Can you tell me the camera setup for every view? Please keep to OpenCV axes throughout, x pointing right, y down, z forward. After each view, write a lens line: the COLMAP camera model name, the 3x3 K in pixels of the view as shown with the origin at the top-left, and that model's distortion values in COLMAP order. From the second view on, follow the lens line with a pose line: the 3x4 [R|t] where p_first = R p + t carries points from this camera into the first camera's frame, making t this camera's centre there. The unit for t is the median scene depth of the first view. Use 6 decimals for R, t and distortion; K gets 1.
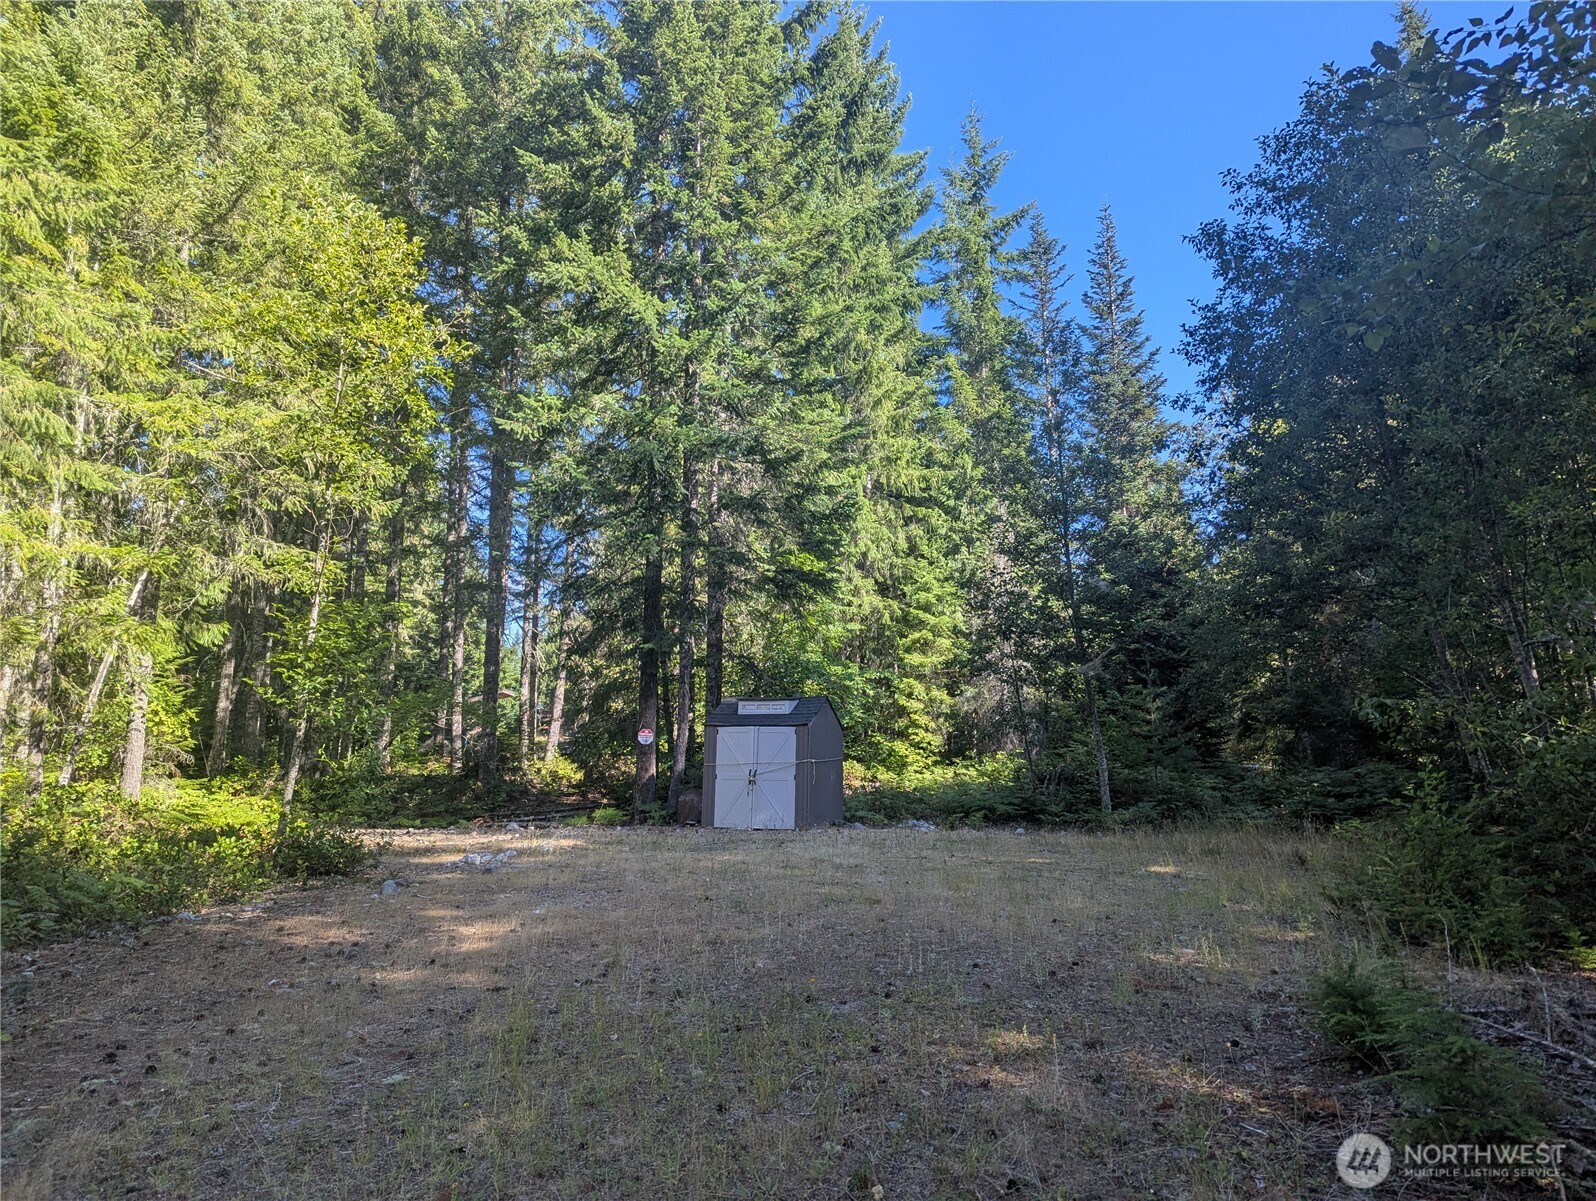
lens RADIAL K [[1105.9, 0, 816.8], [0, 1105.9, 591.7], [0, 0, 1]] dist [0.084009, -0.059639]
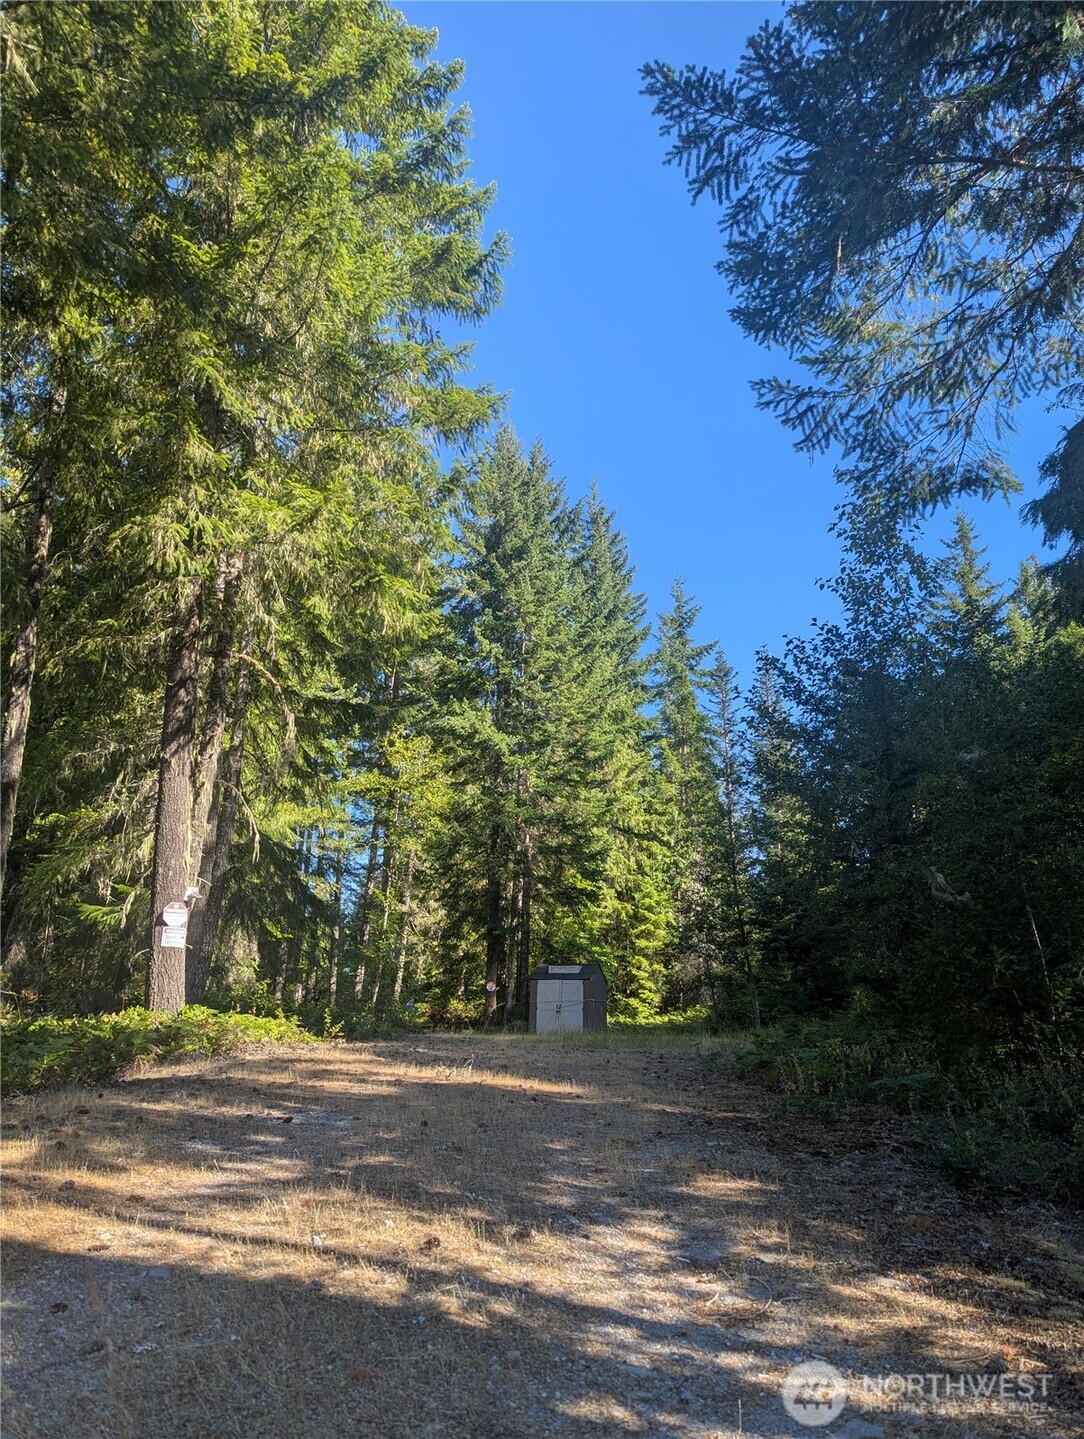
lens RADIAL K [[1020.7, 0, 542.0], [0, 1020.7, 719.5], [0, 0, 1]] dist [0.020094, -0.068271]
pose [[0.999757, 0.019382, 0.010484, -0.092857], [-0.017512, 0.987624, -0.155860, -0.028935], [-0.013375, 0.155639, 0.987723, -0.576841]]
